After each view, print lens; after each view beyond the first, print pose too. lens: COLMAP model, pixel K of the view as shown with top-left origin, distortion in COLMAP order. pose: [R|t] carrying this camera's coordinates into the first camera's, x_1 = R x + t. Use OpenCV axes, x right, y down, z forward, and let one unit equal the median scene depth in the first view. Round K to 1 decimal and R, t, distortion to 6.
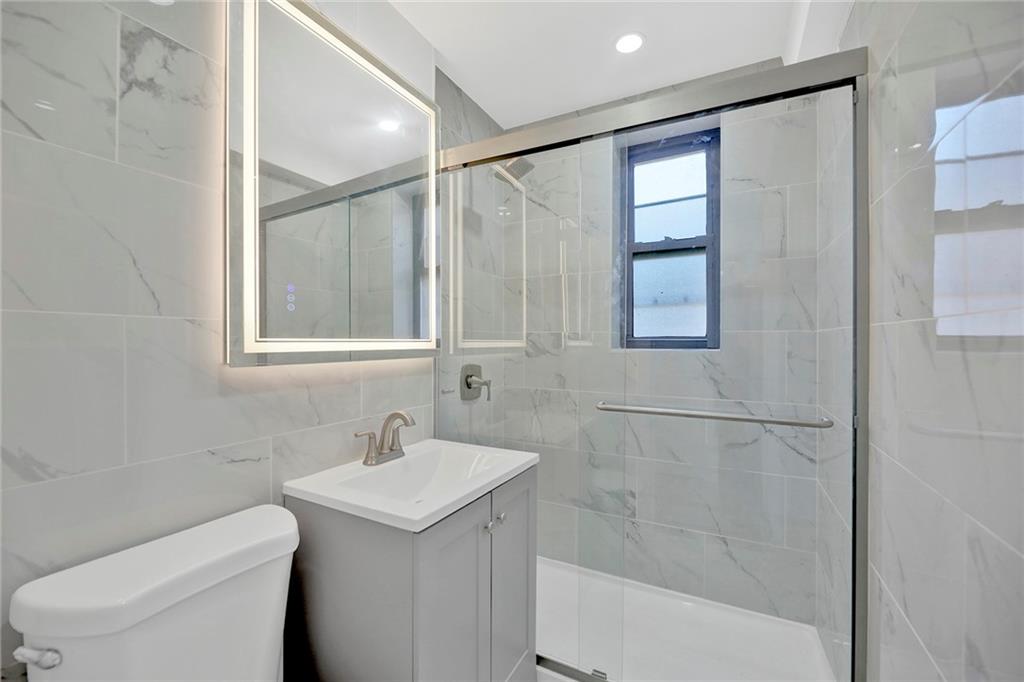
lens RADIAL K [[419.6, 0, 499.3], [0, 419.6, 341.1], [0, 0, 1]] dist [-0.005825, -0.003042]
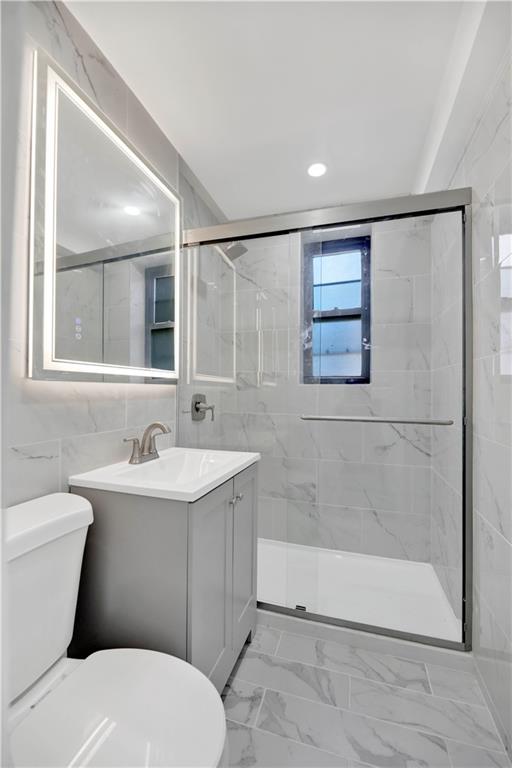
lens RADIAL K [[314.7, 0, 251.7], [0, 314.7, 386.0], [0, 0, 1]] dist [-0.005825, -0.003042]
pose [[0.982570, 0.009166, 0.185666, -0.104919], [-0.006719, 0.999882, -0.013805, 0.051707], [-0.185771, 0.012317, 0.982516, -0.016443]]
